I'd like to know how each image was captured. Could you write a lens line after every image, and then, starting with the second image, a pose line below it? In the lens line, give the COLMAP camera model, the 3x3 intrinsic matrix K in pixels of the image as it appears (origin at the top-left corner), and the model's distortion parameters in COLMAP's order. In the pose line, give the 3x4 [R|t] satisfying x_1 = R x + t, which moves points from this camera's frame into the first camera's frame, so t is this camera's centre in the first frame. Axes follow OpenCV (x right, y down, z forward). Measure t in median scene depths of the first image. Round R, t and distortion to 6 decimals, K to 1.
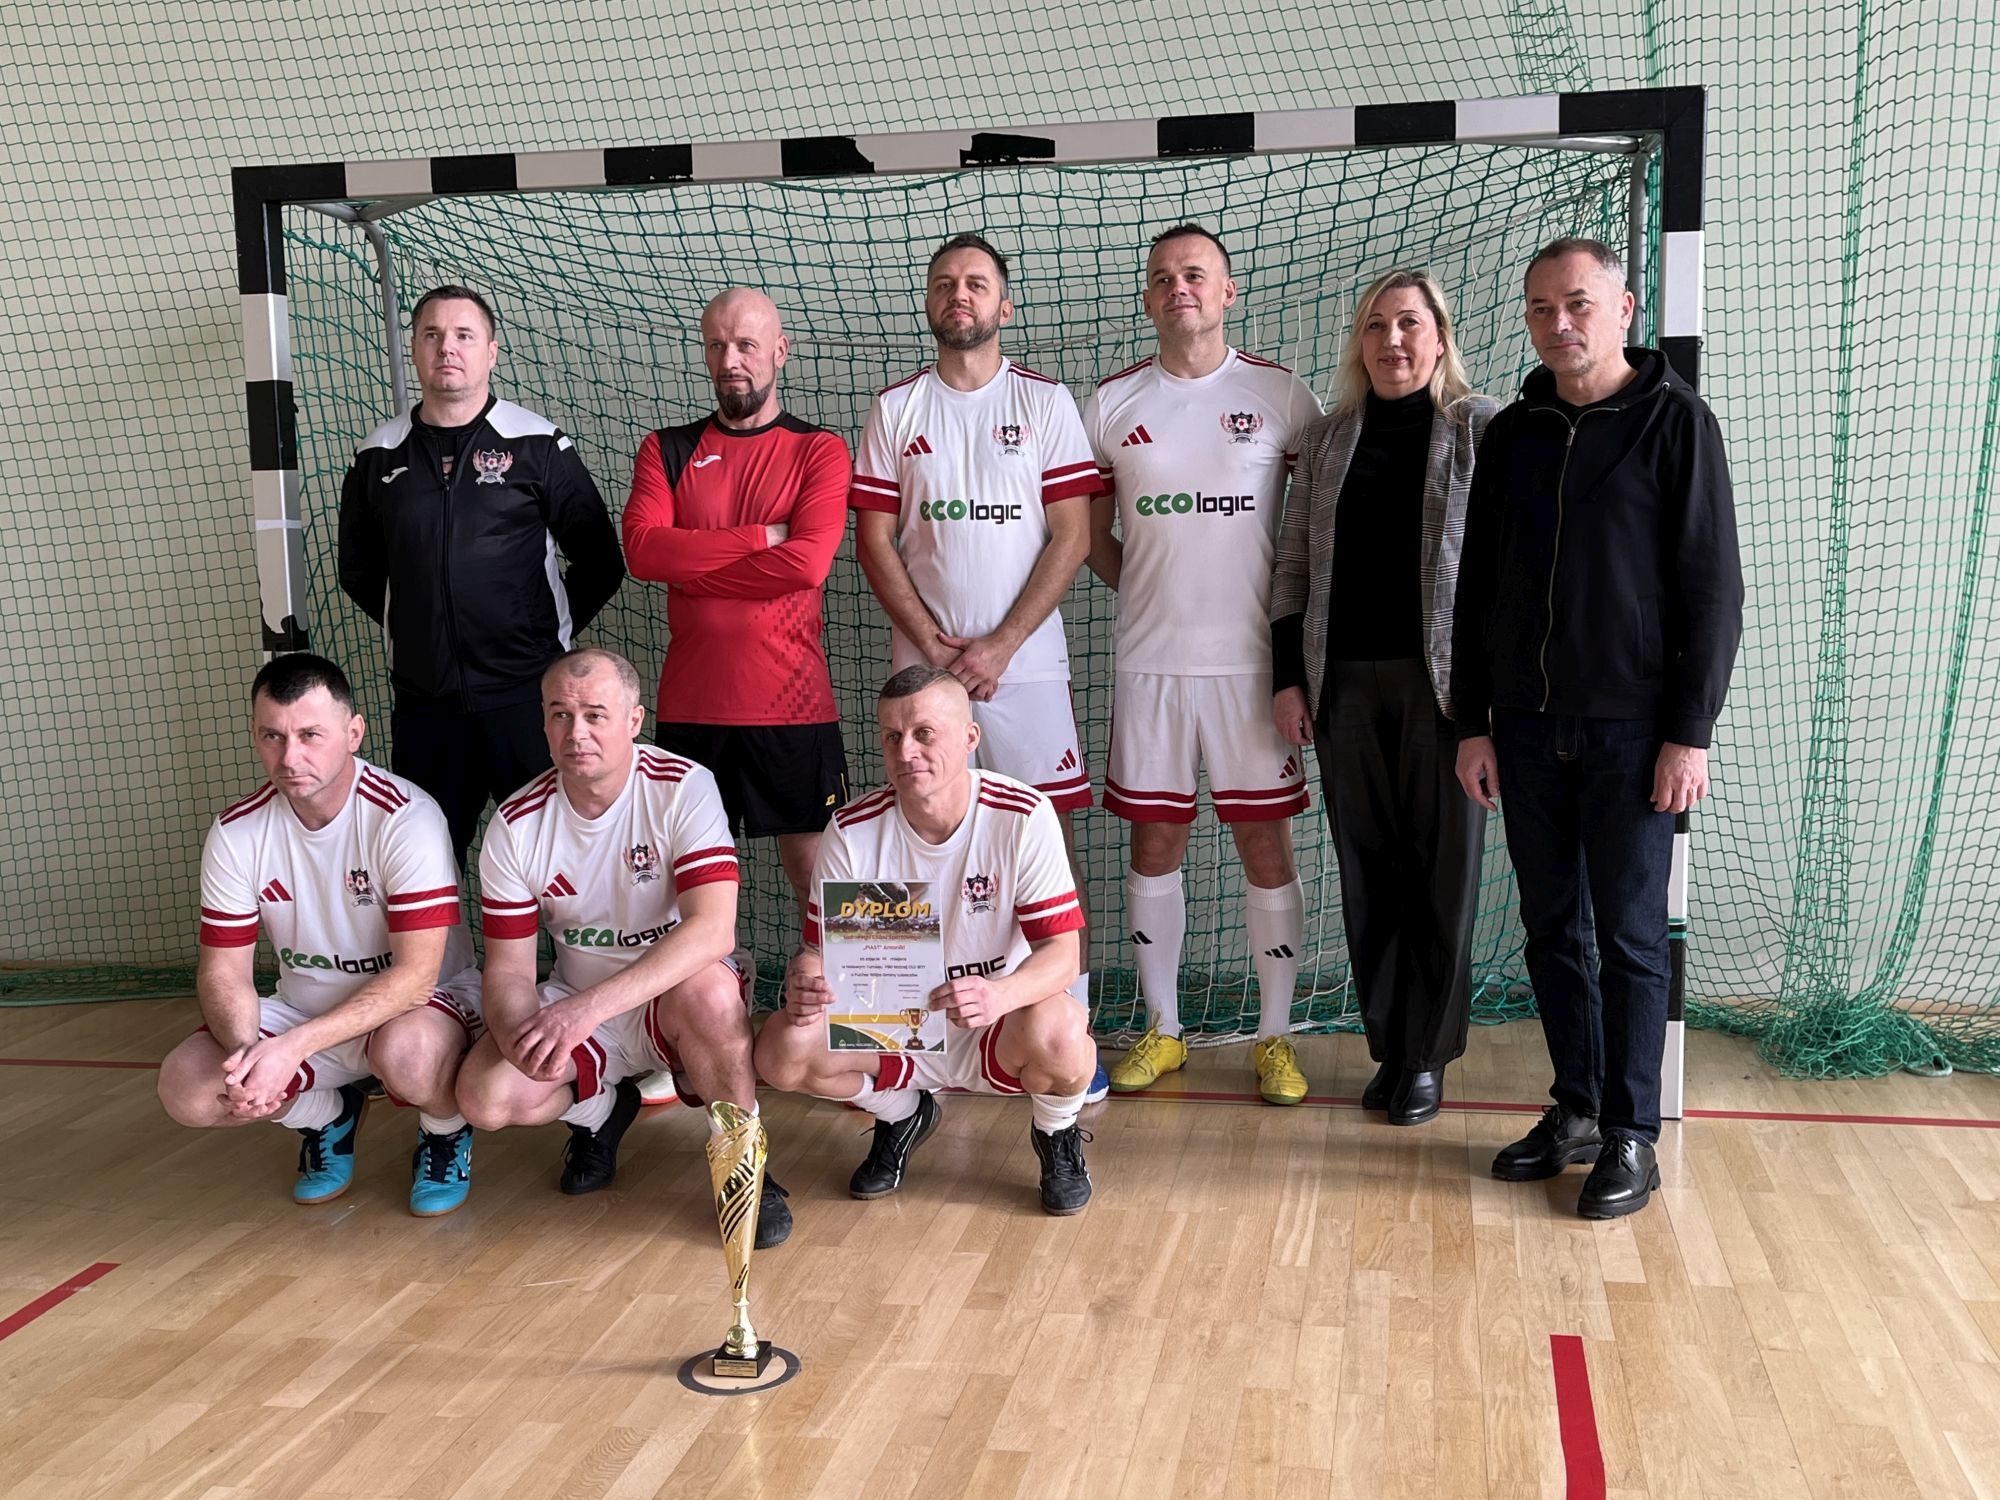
lens RADIAL K [[2156.9, 0, 961.8], [0, 2156.9, 771.7], [0, 0, 1]] dist [0.006029, 0.000000]
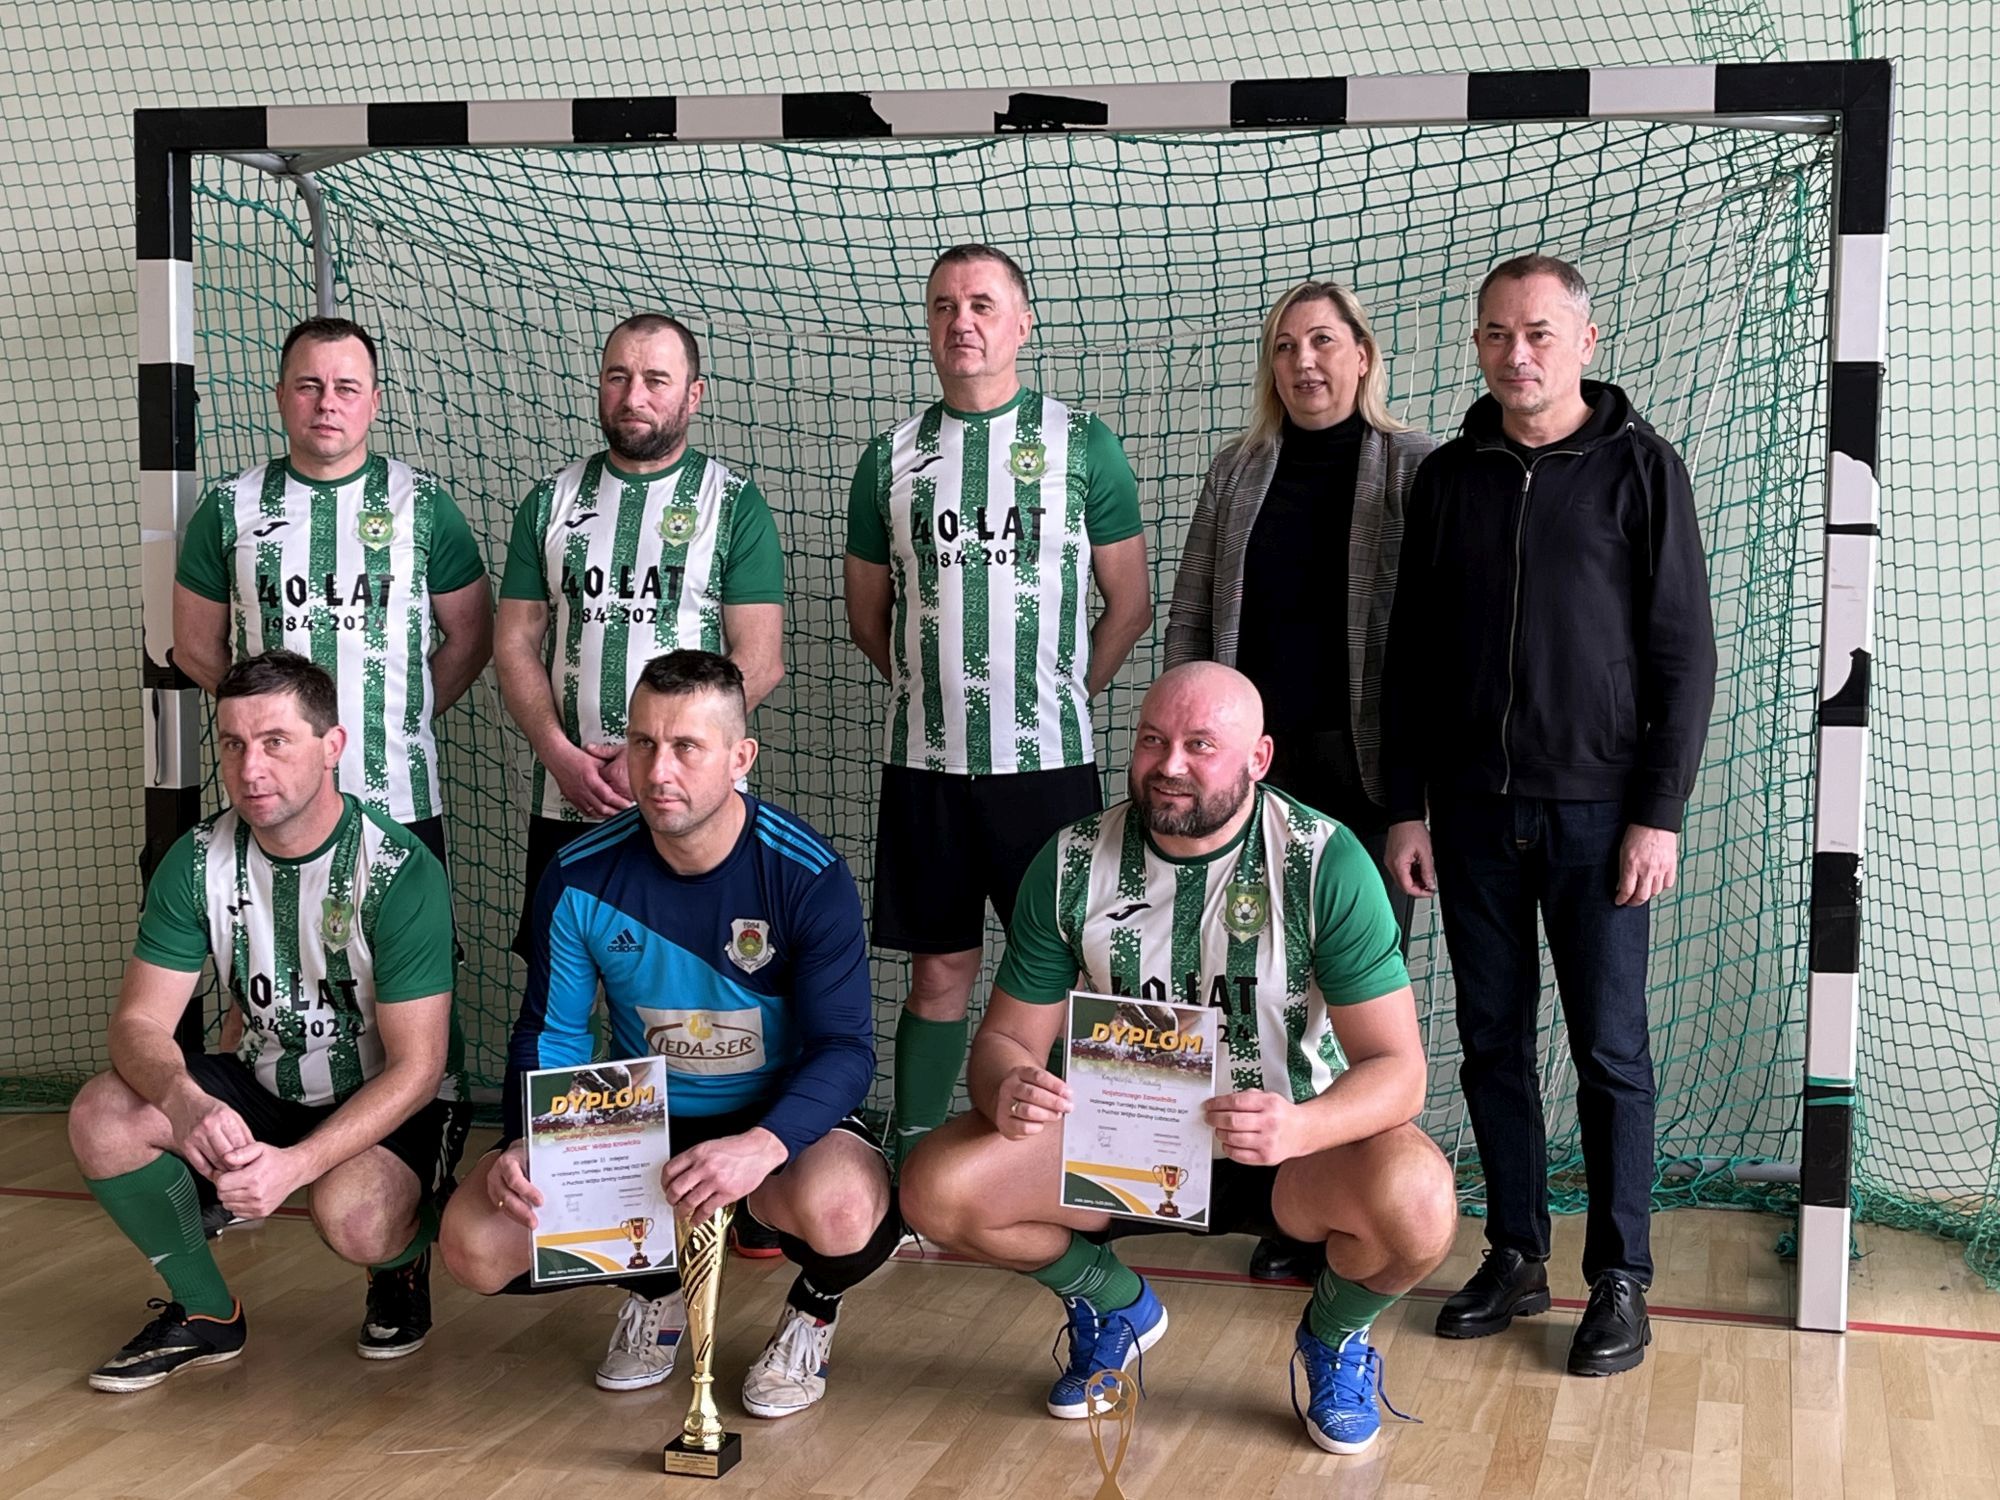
lens RADIAL K [[2977.7, 0, 1000.0], [0, 2977.7, 760.7], [0, 0, 1]] dist [0.013627, 0.000000]
pose [[0.997624, 0.036743, -0.058279, 0.076940], [-0.039591, 0.998039, -0.048487, 0.015501], [0.056383, 0.050679, 0.997122, -0.126933]]
